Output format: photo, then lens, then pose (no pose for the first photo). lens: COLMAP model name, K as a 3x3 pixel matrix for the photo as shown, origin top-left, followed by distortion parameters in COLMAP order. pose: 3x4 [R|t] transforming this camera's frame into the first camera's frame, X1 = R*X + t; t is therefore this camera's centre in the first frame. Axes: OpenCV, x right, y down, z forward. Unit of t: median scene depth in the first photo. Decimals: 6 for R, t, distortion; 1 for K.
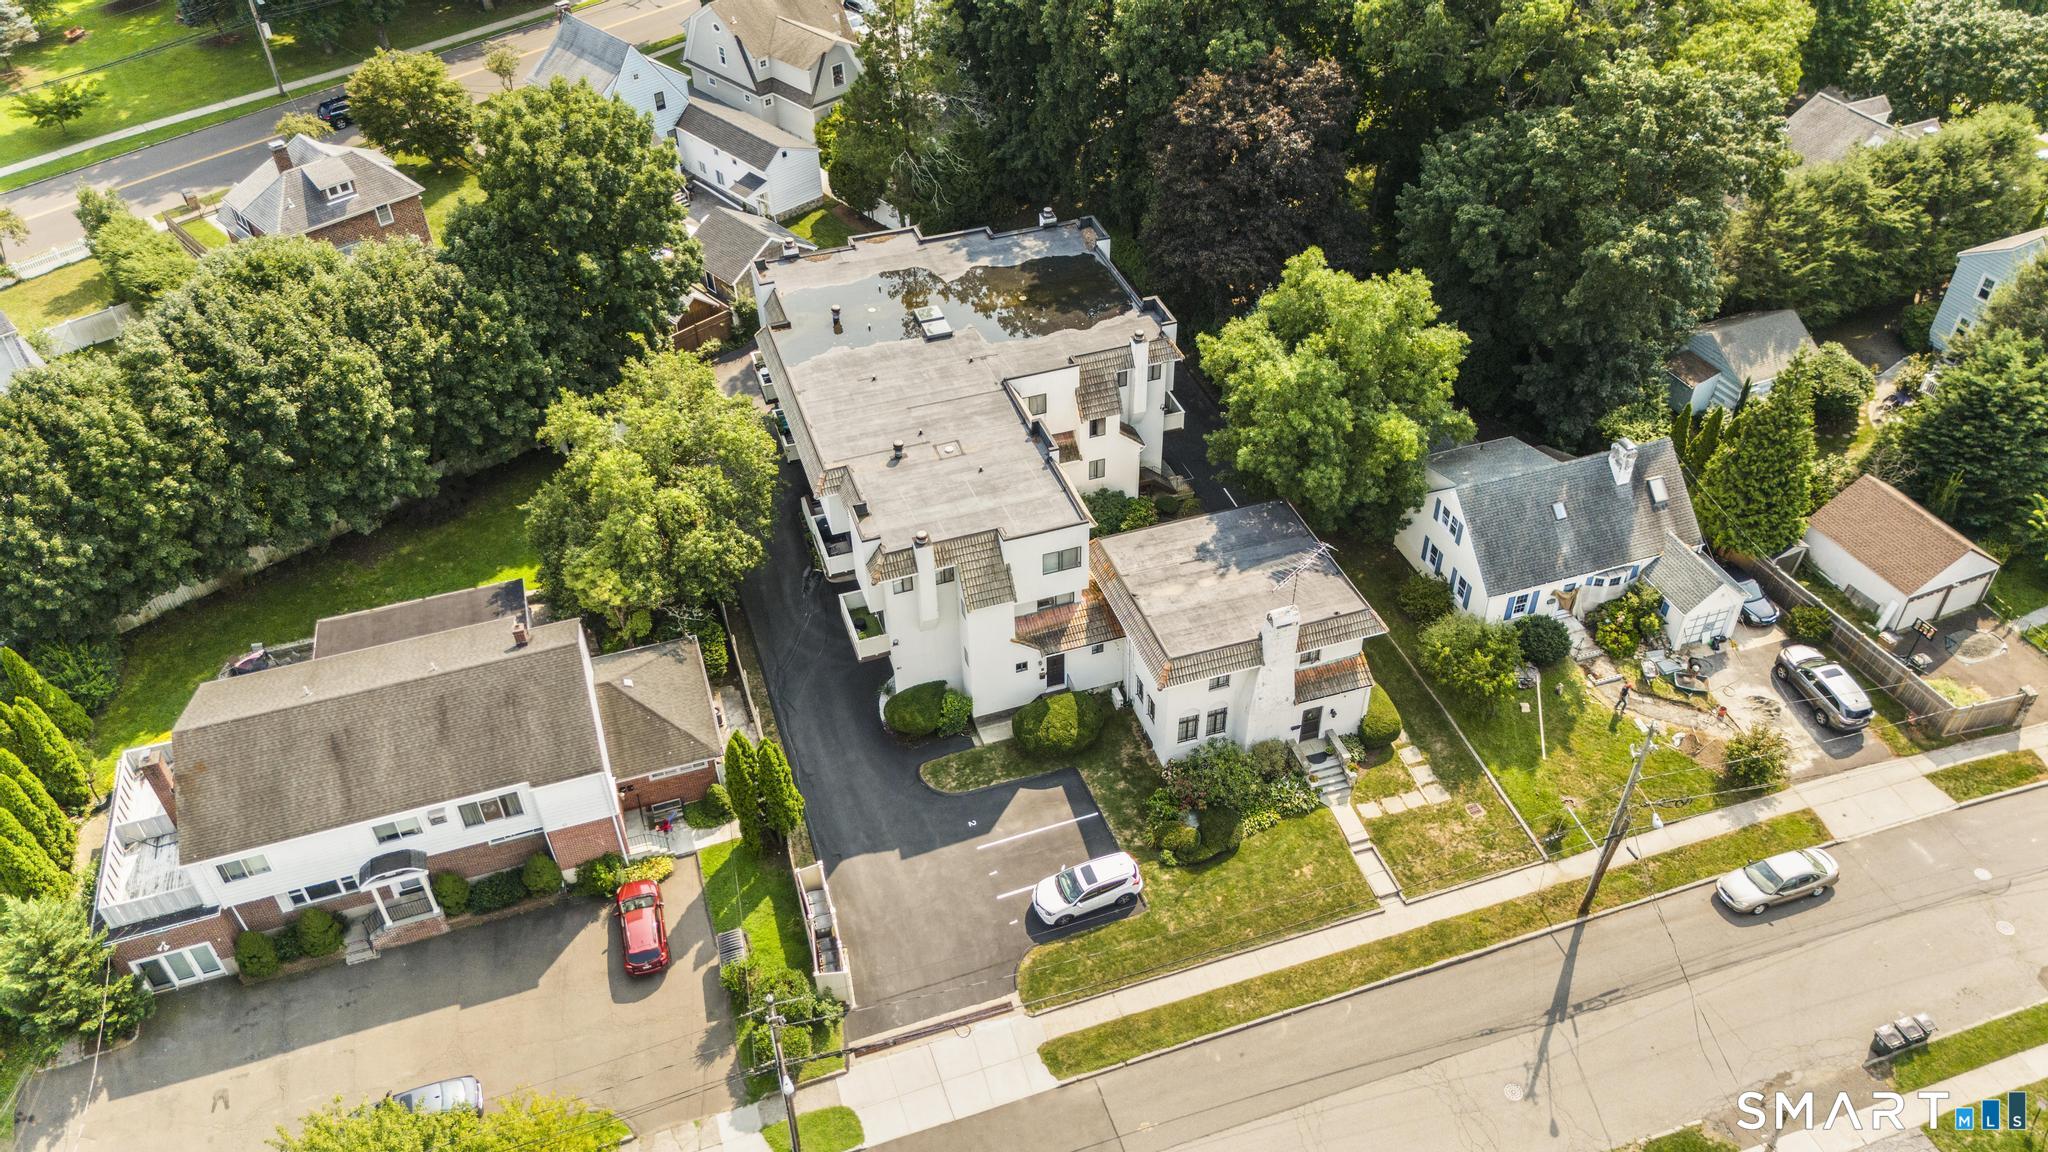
lens RADIAL K [[1391.0, 0, 1024.0], [0, 1391.0, 576.0], [0, 0, 1]] dist [-0.004896, -0.002748]
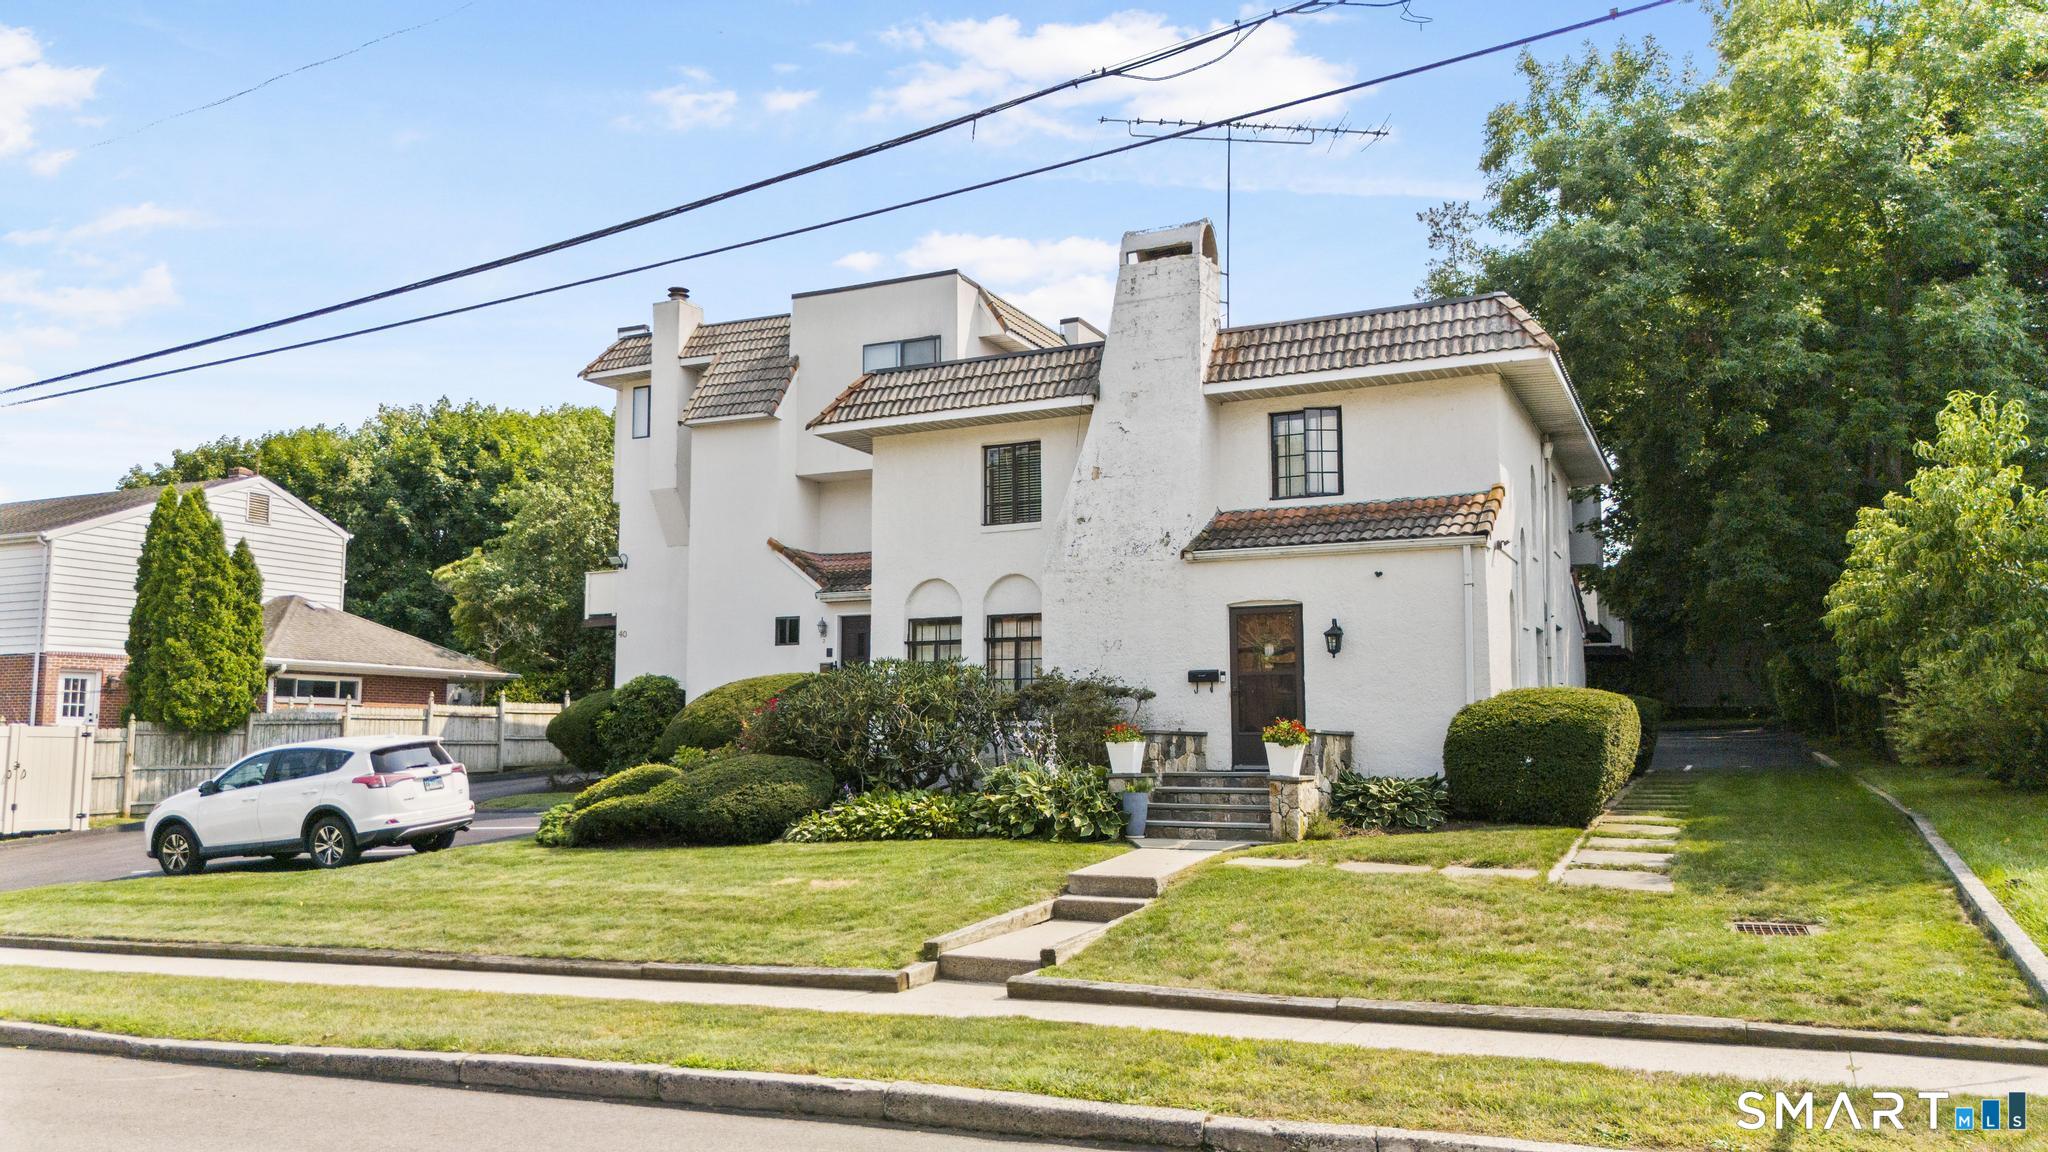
lens RADIAL K [[1473.9, 0, 1024.0], [0, 1473.9, 576.0], [0, 0, 1]] dist [0.025210, -0.002212]
pose [[0.743564, -0.043034, -0.667278, 0.366925], [-0.431234, 0.731804, -0.527730, 0.268570], [0.511027, 0.680155, 0.525586, 0.788150]]
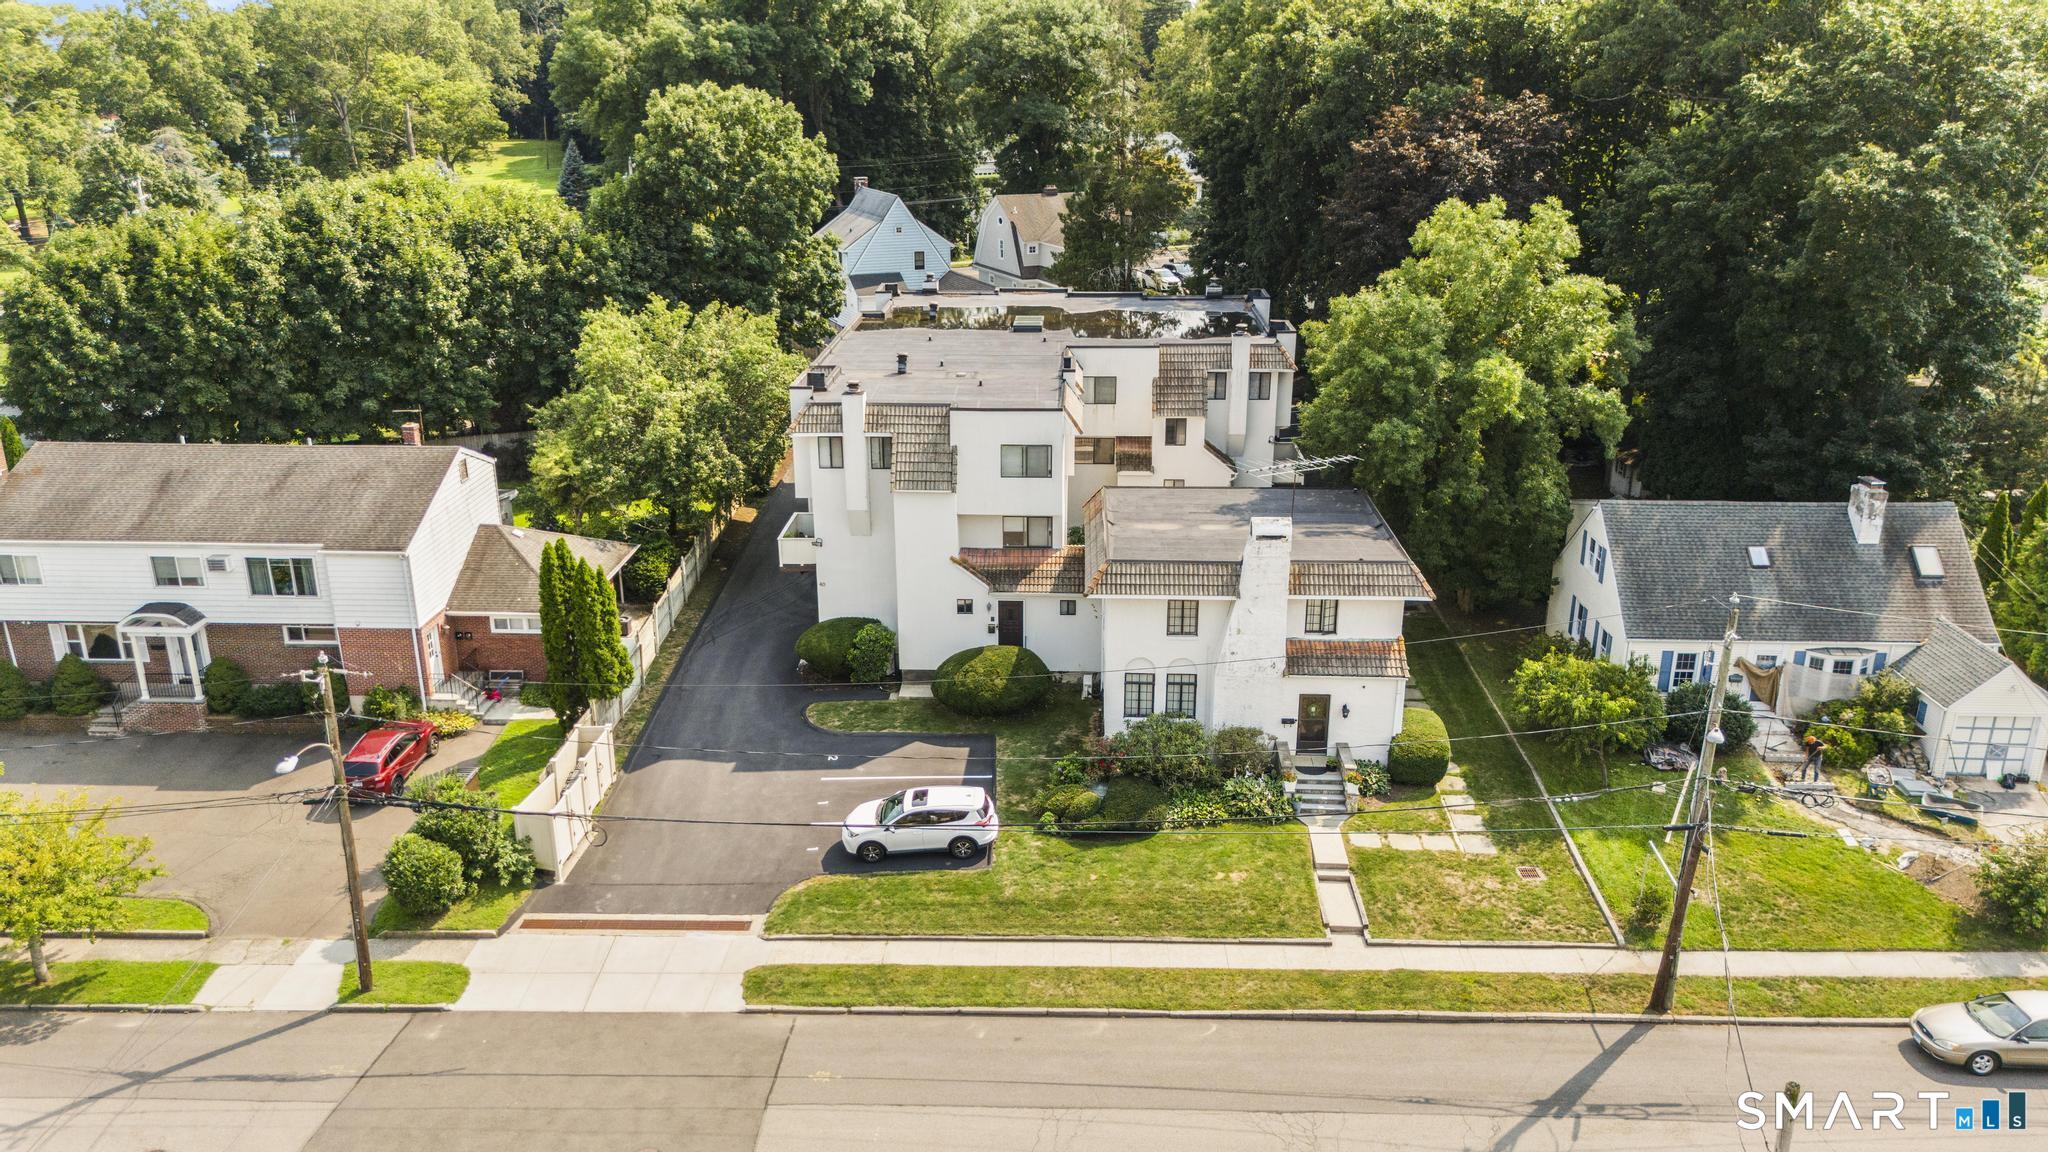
lens RADIAL K [[1444.2, 0, 1024.0], [0, 1444.2, 576.0], [0, 0, 1]] dist [0.034144, -0.046012]
pose [[0.942405, 0.141362, -0.303135, 0.276337], [-0.235465, 0.924062, -0.301109, 0.289366], [0.237550, 0.355144, 0.904126, 0.268095]]
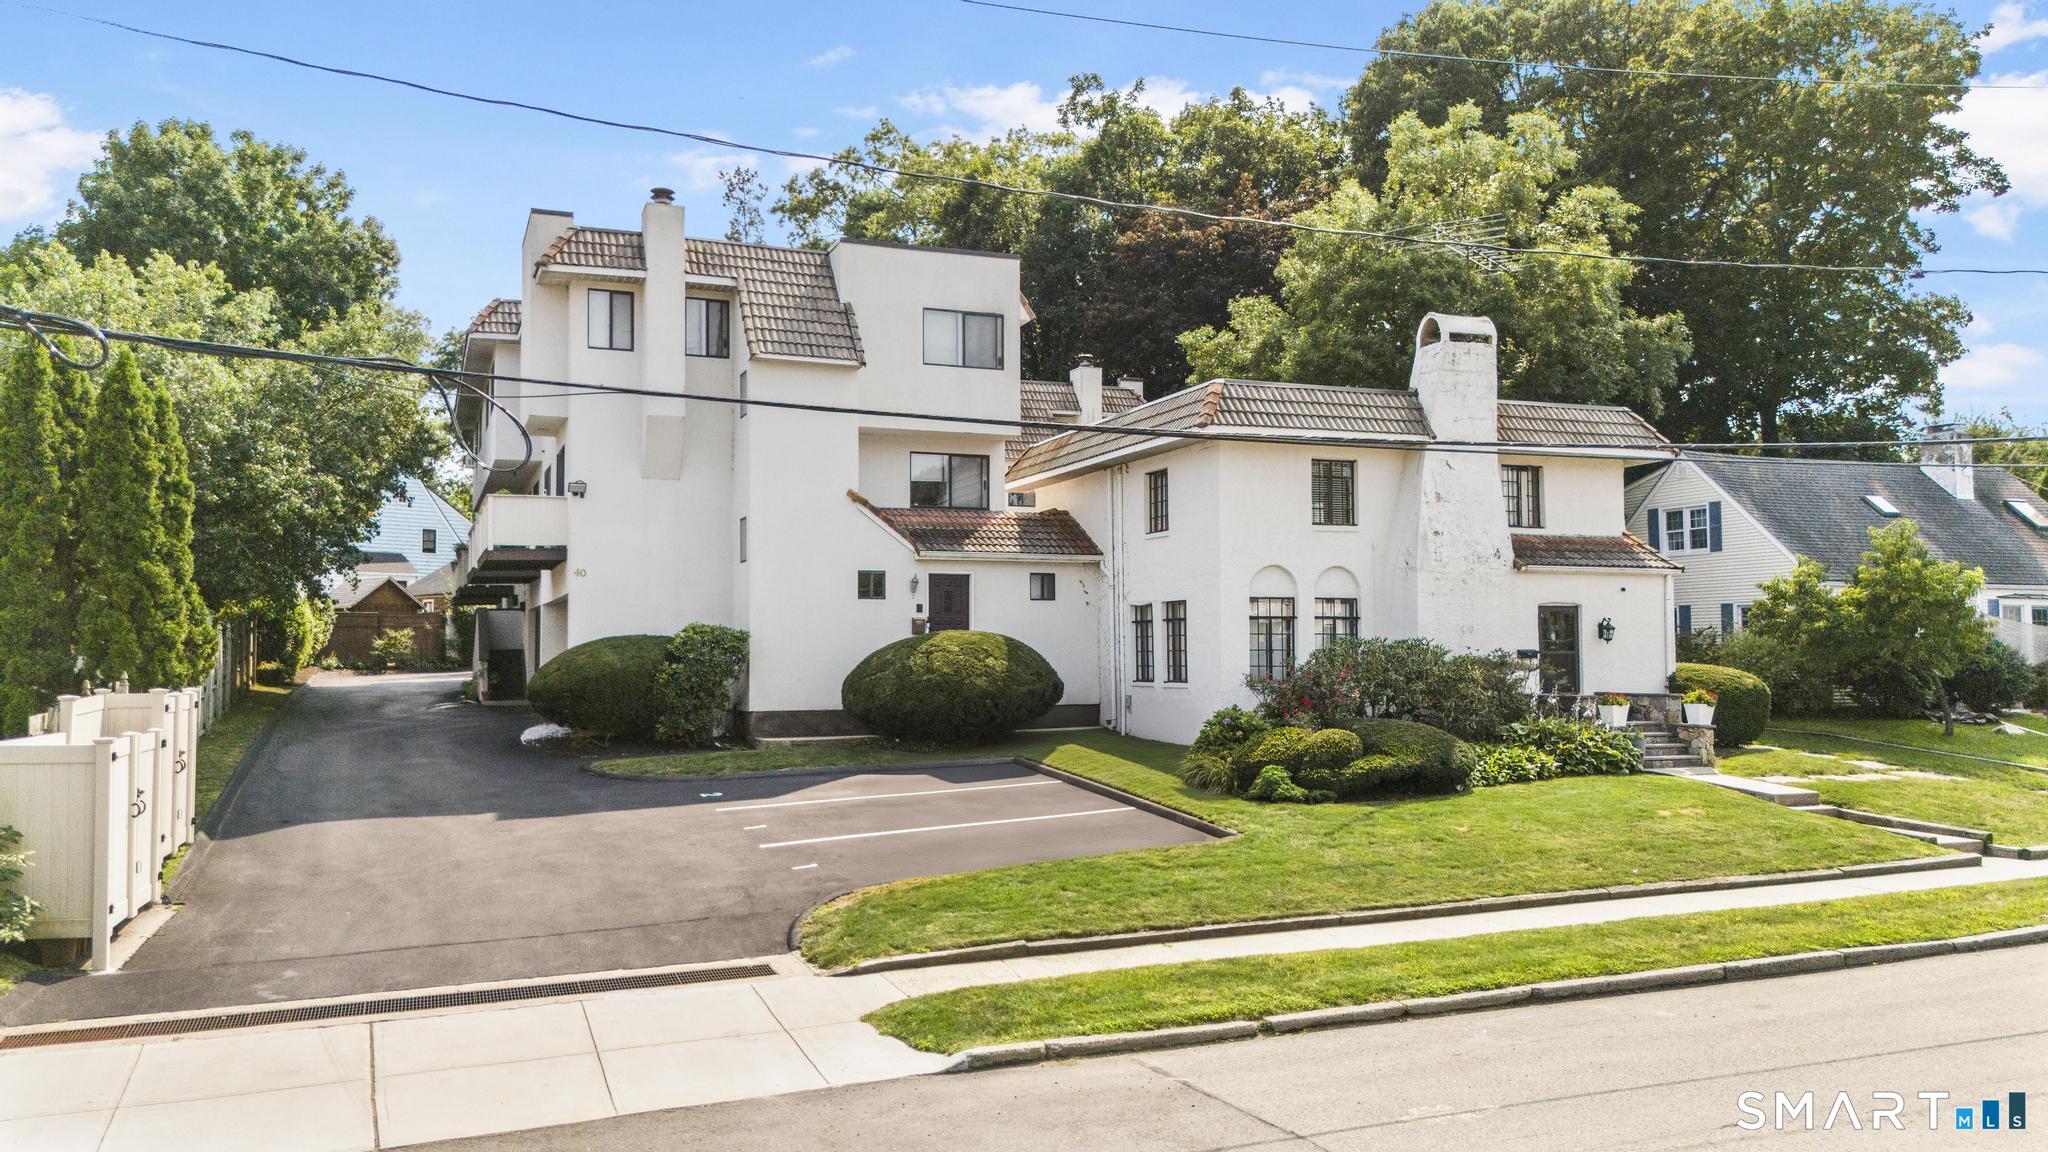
lens RADIAL K [[1473.9, 0, 1024.0], [0, 1473.9, 576.0], [0, 0, 1]] dist [0.025210, -0.002212]
pose [[0.997117, 0.035503, 0.067054, 0.015226], [0.017478, 0.752517, -0.658341, 0.371999], [-0.073833, 0.657616, 0.749727, 0.653032]]
